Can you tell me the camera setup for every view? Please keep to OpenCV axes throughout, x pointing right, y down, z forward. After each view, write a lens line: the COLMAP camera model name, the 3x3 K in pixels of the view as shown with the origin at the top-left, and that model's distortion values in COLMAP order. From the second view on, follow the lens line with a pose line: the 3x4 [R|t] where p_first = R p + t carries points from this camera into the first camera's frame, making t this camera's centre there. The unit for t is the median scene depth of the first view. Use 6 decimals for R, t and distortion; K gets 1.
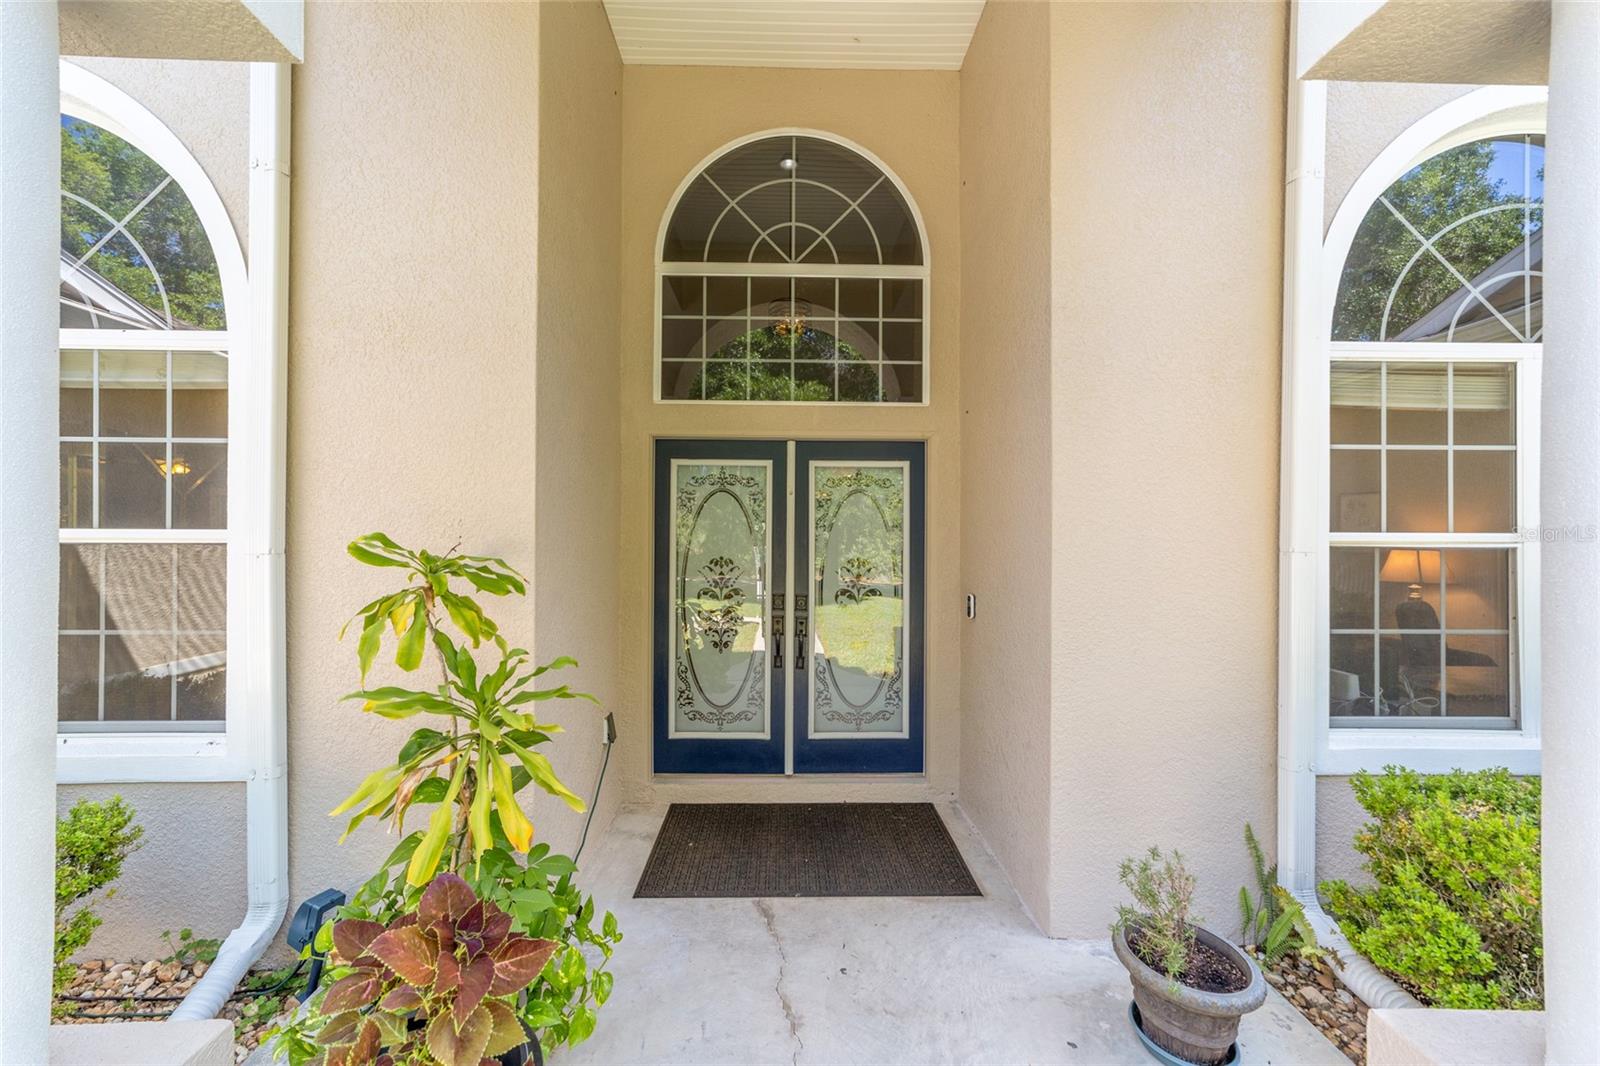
lens RADIAL K [[611.2, 0, 797.7], [0, 611.2, 530.8], [0, 0, 1]] dist [-0.010356, 0.006294]
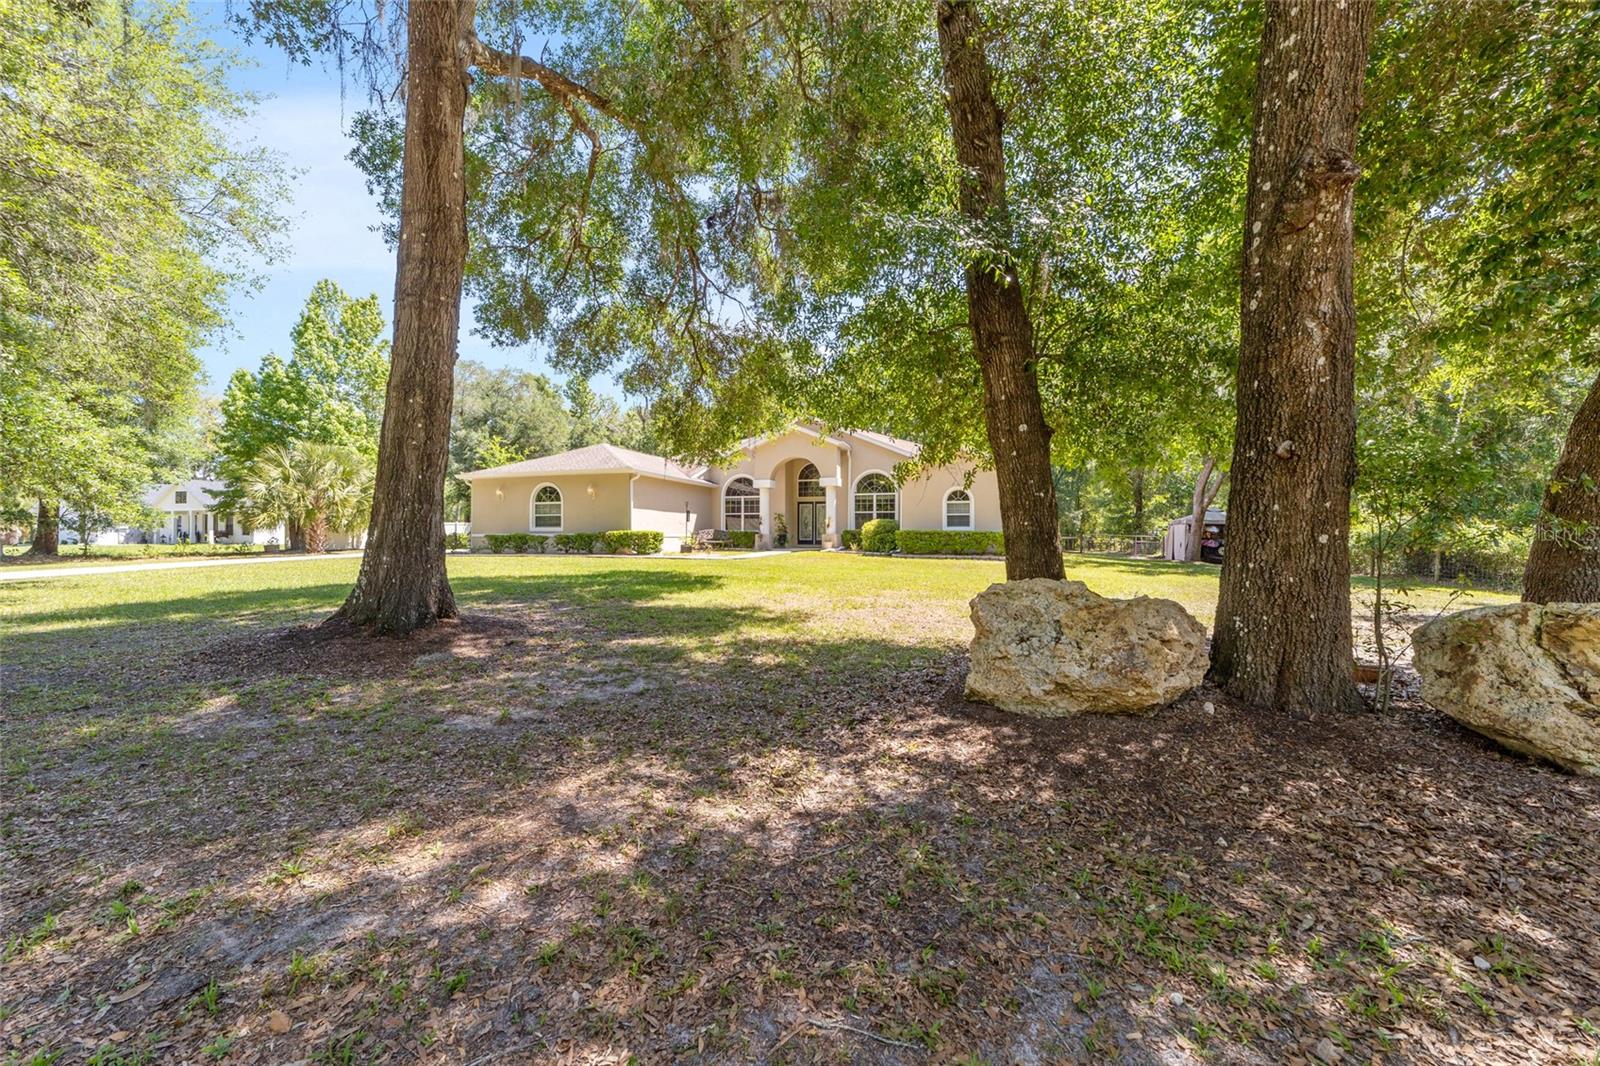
lens RADIAL K [[611.2, 0, 795.6], [0, 611.2, 534.6], [0, 0, 1]] dist [-0.010356, 0.006294]
pose [[0.945184, -0.005863, -0.326485, 2.339811], [0.005445, 0.999983, -0.002193, 0.295259], [0.326492, 0.000295, 0.945200, -6.541483]]
